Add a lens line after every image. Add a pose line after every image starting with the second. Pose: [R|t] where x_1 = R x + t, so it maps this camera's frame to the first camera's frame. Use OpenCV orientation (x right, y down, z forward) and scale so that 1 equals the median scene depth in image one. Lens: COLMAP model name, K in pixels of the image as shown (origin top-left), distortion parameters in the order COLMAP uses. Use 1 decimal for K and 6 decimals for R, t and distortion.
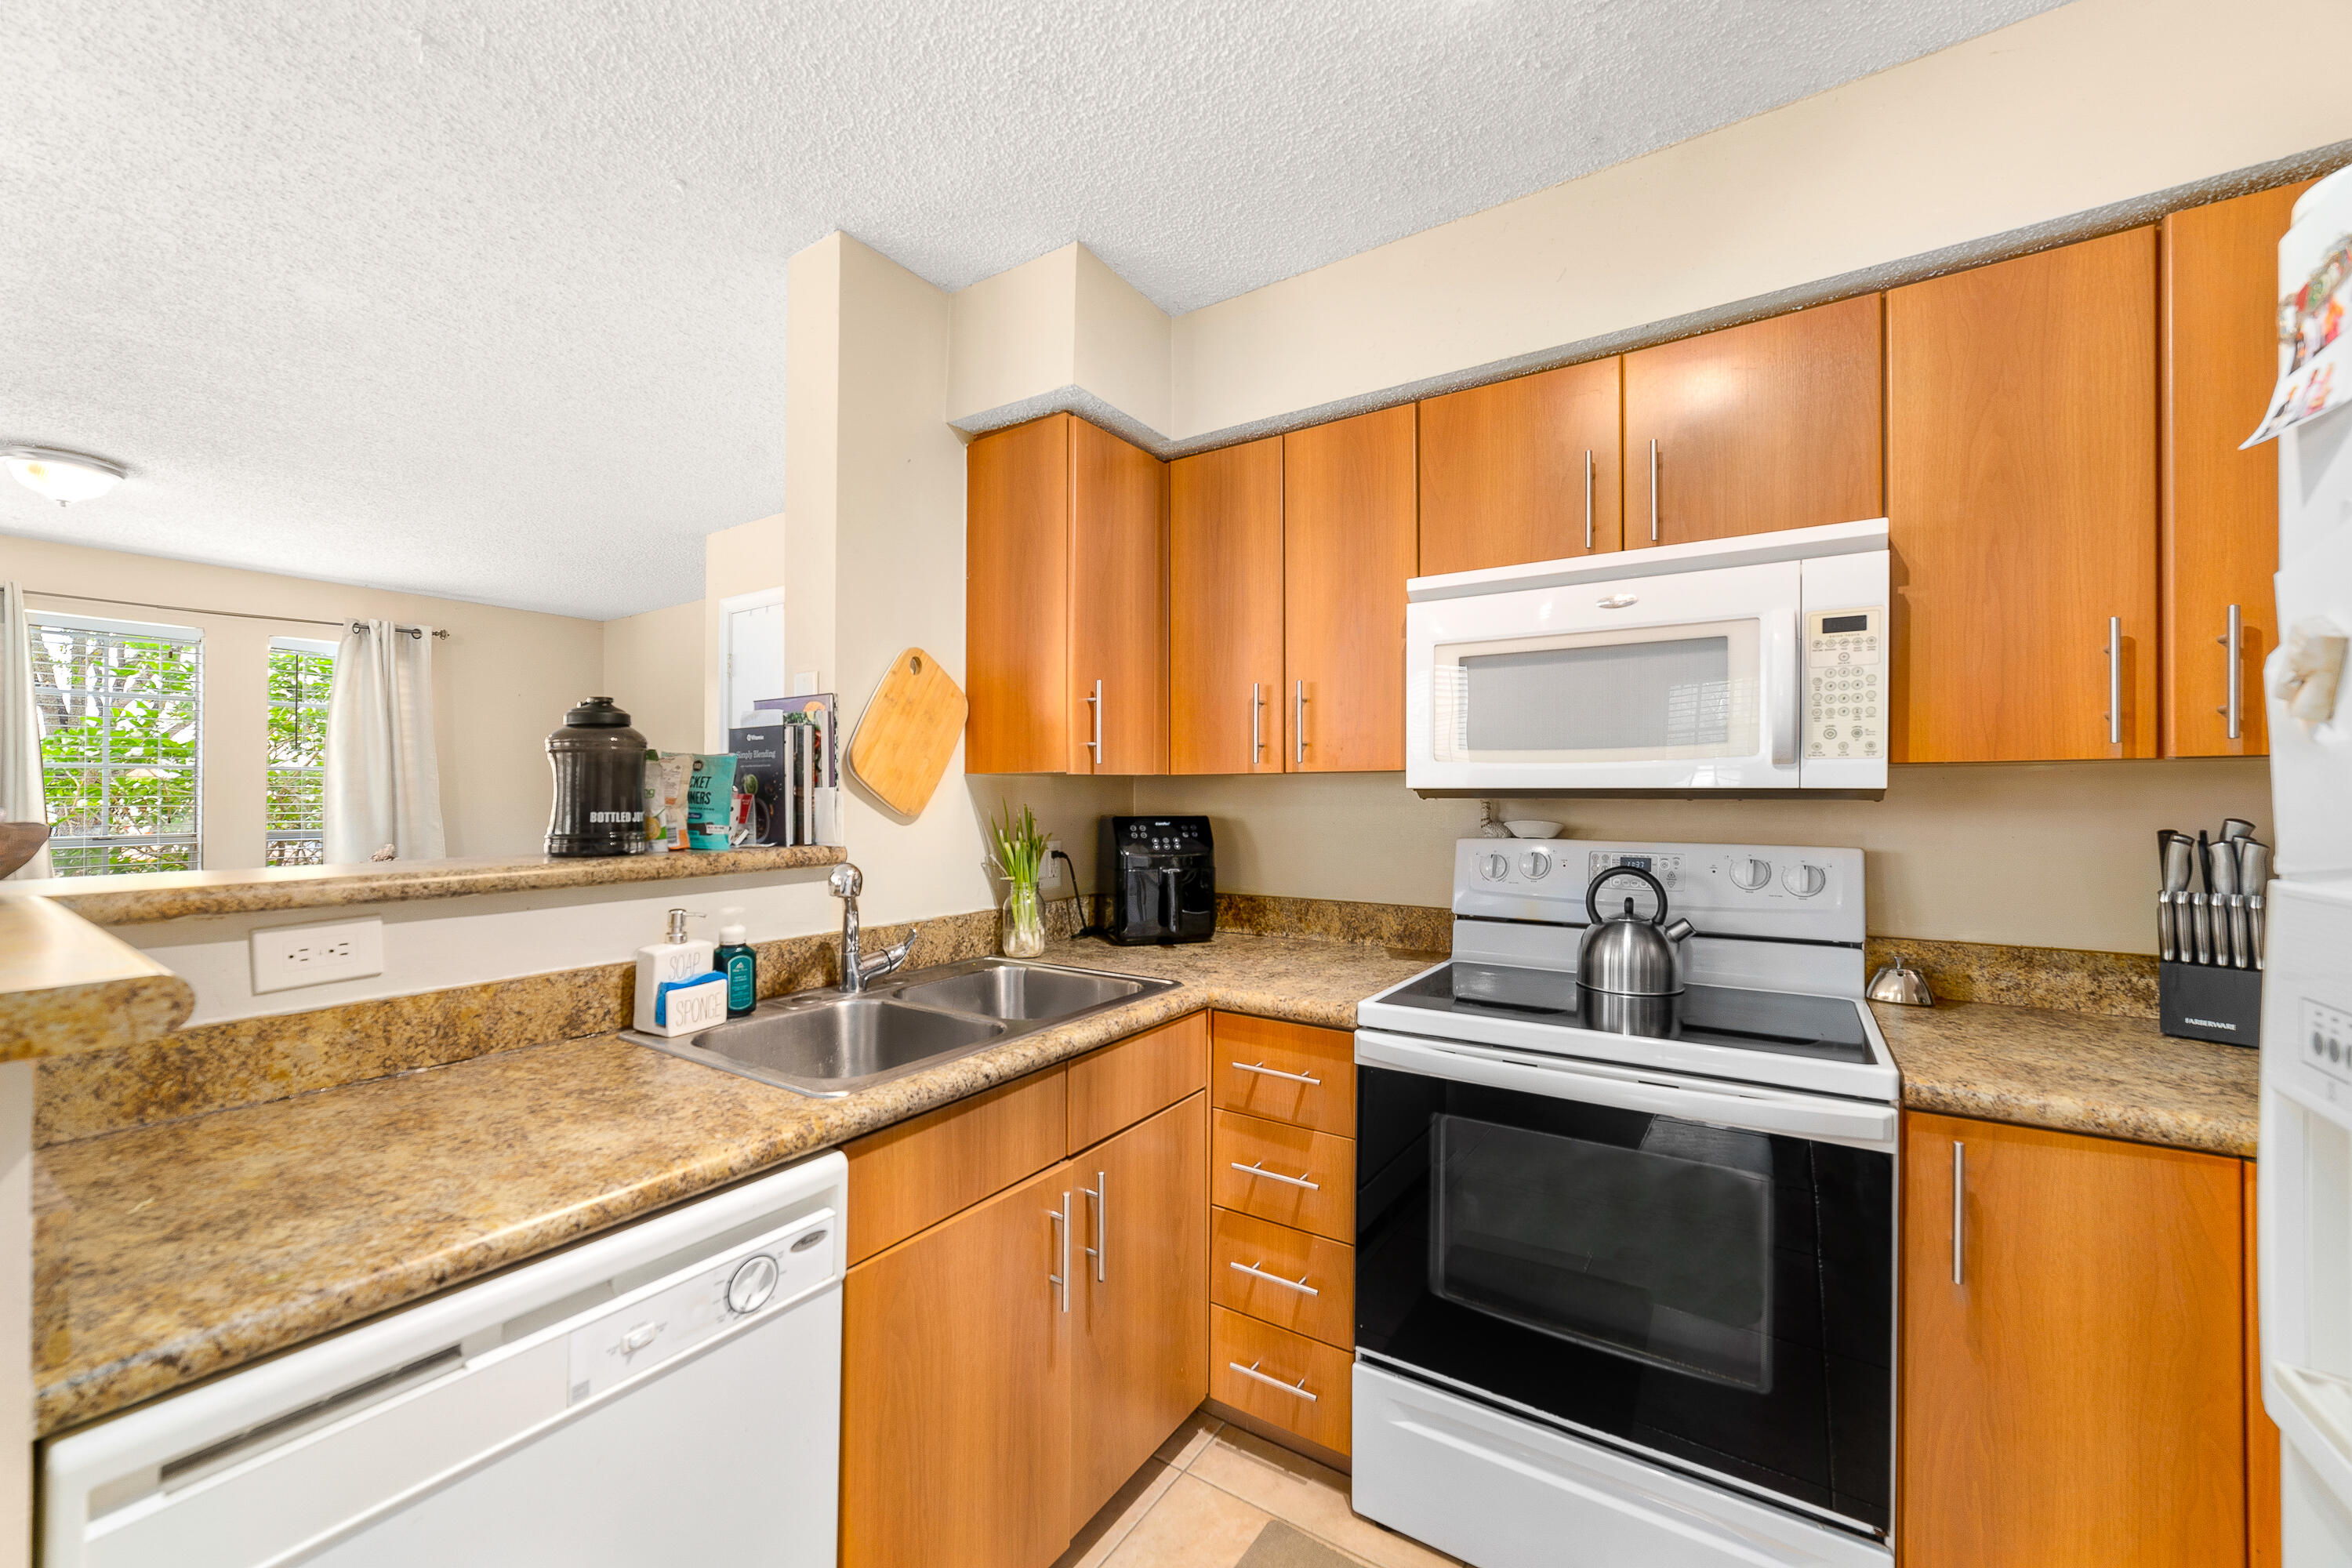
lens RADIAL K [[942.2, 0, 1145.4], [0, 942.2, 747.3], [0, 0, 1]] dist [-0.014744, 0.002814]
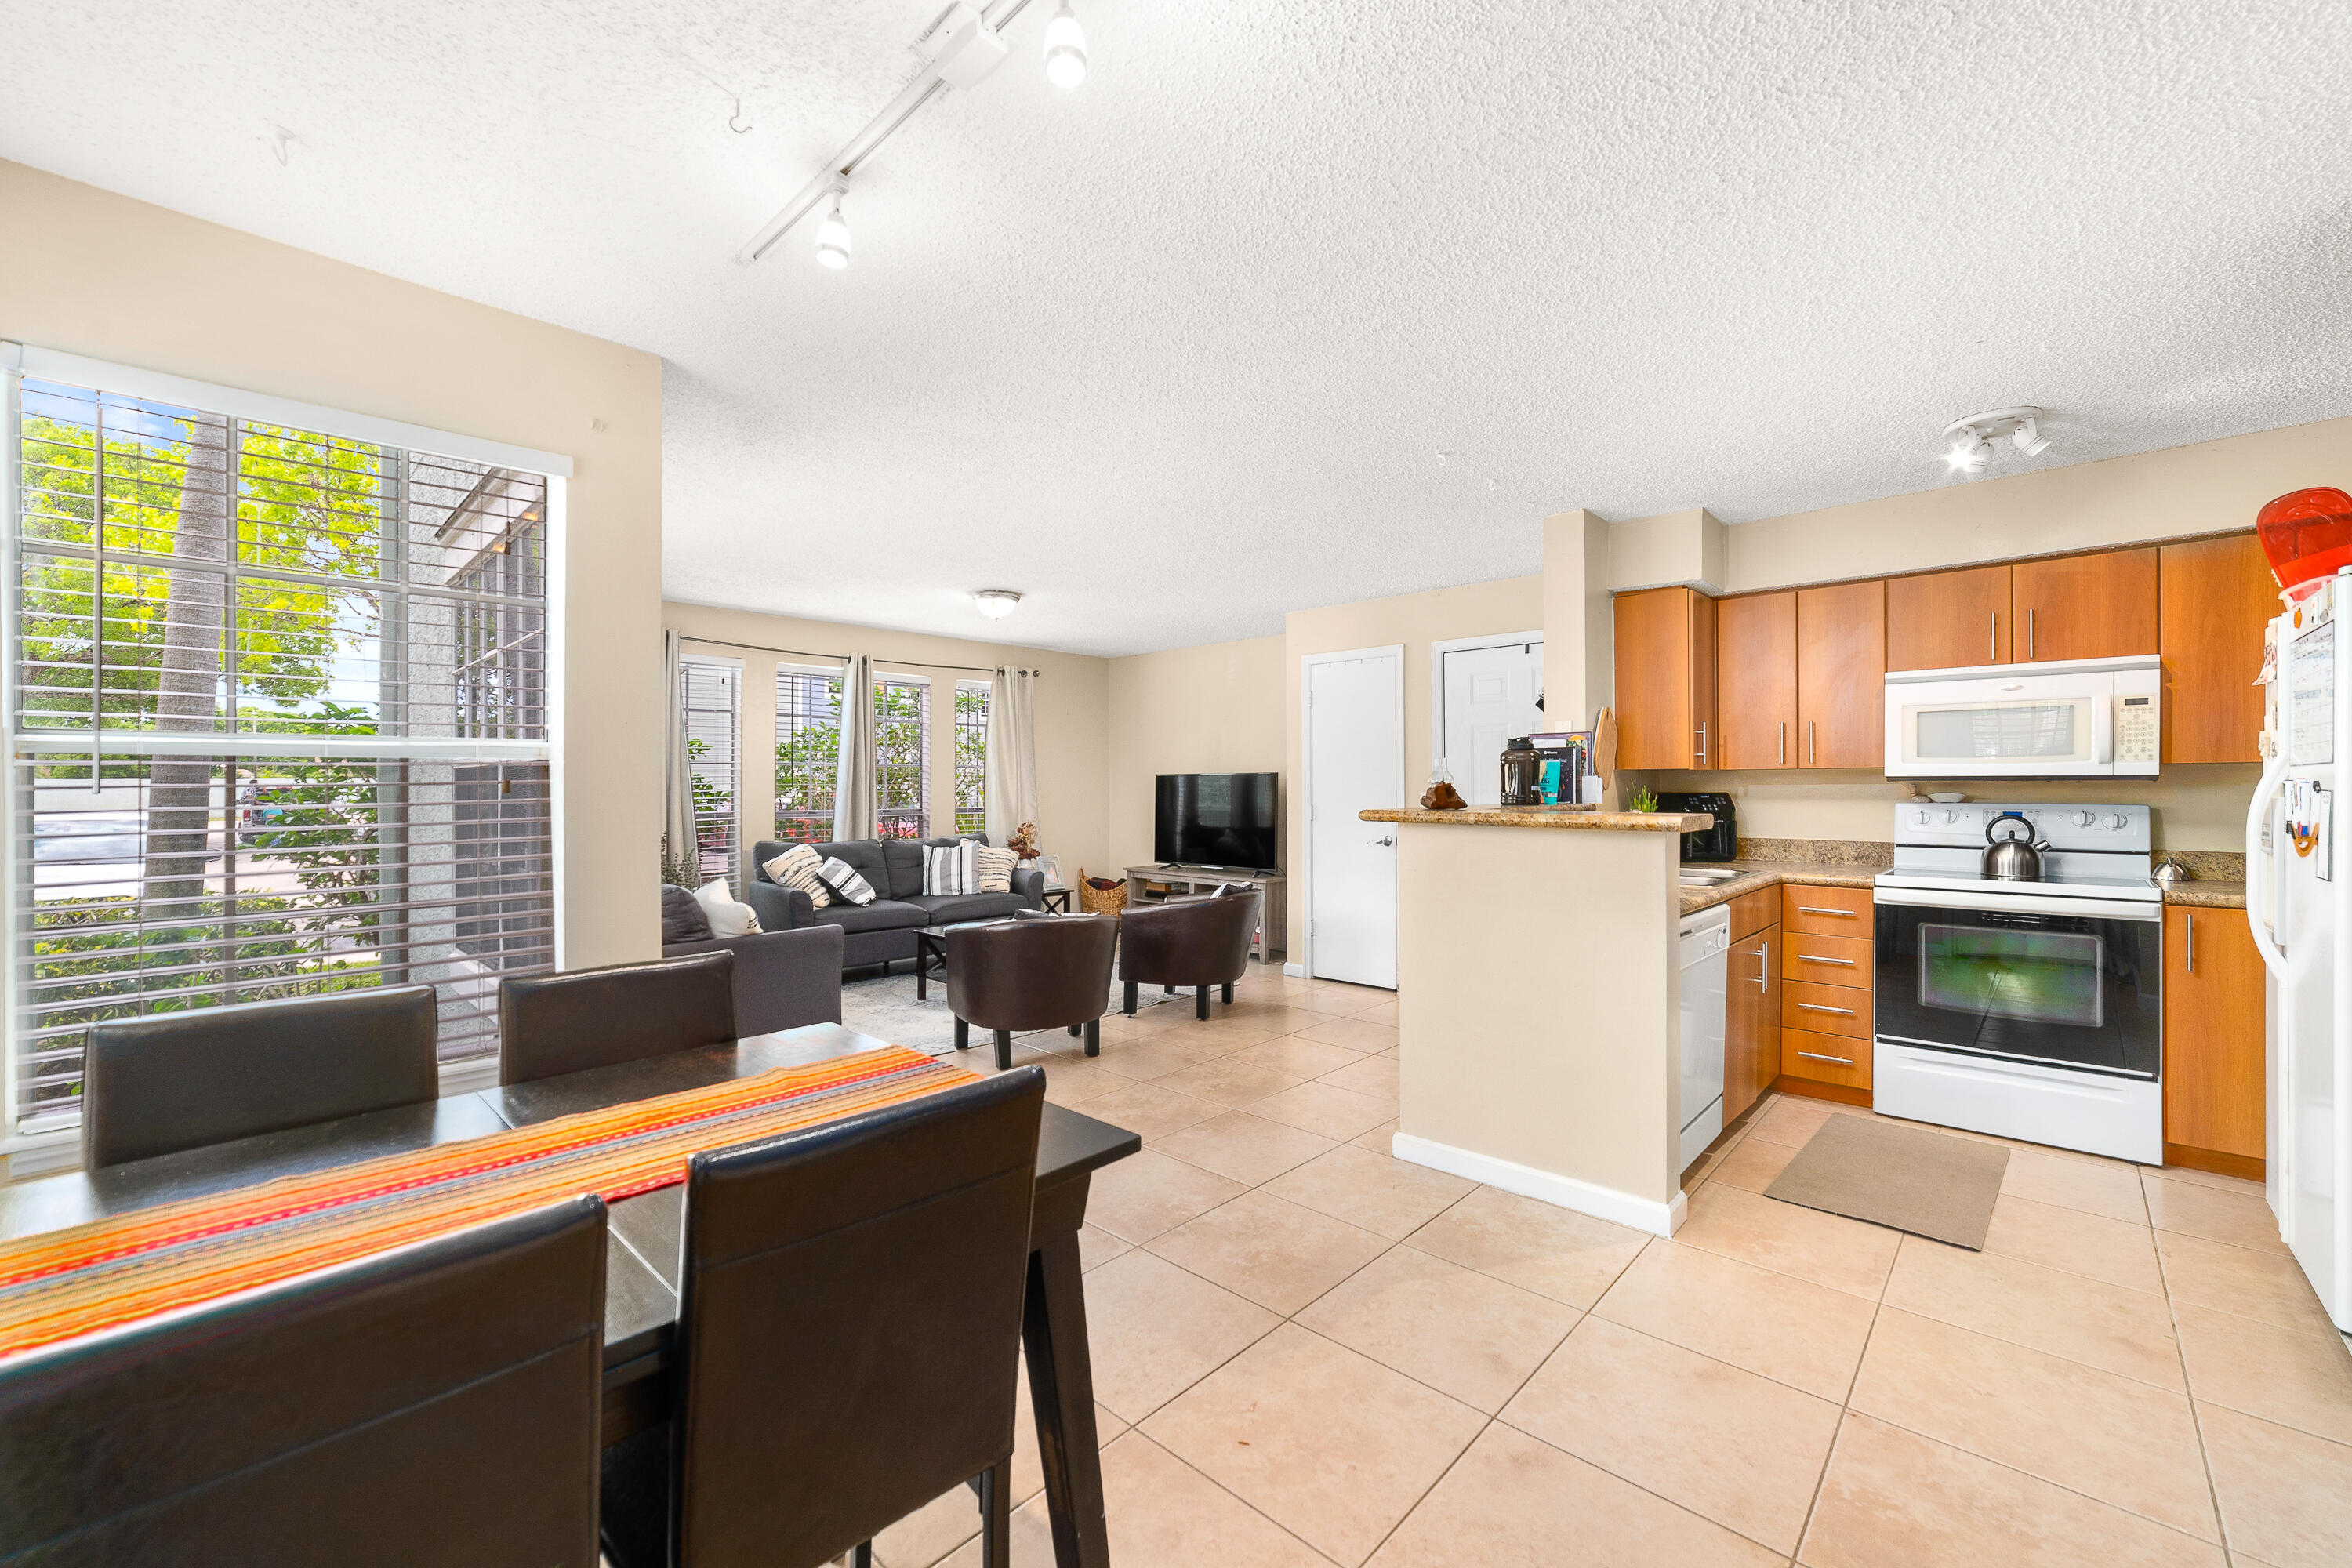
lens RADIAL K [[942.2, 0, 1150.0], [0, 942.2, 735.4], [0, 0, 1]] dist [-0.014744, 0.002814]
pose [[0.983042, -0.004088, -0.183335, -1.042570], [0.003566, 0.999989, -0.003175, -0.048253], [0.183346, 0.002467, 0.983045, -1.450167]]
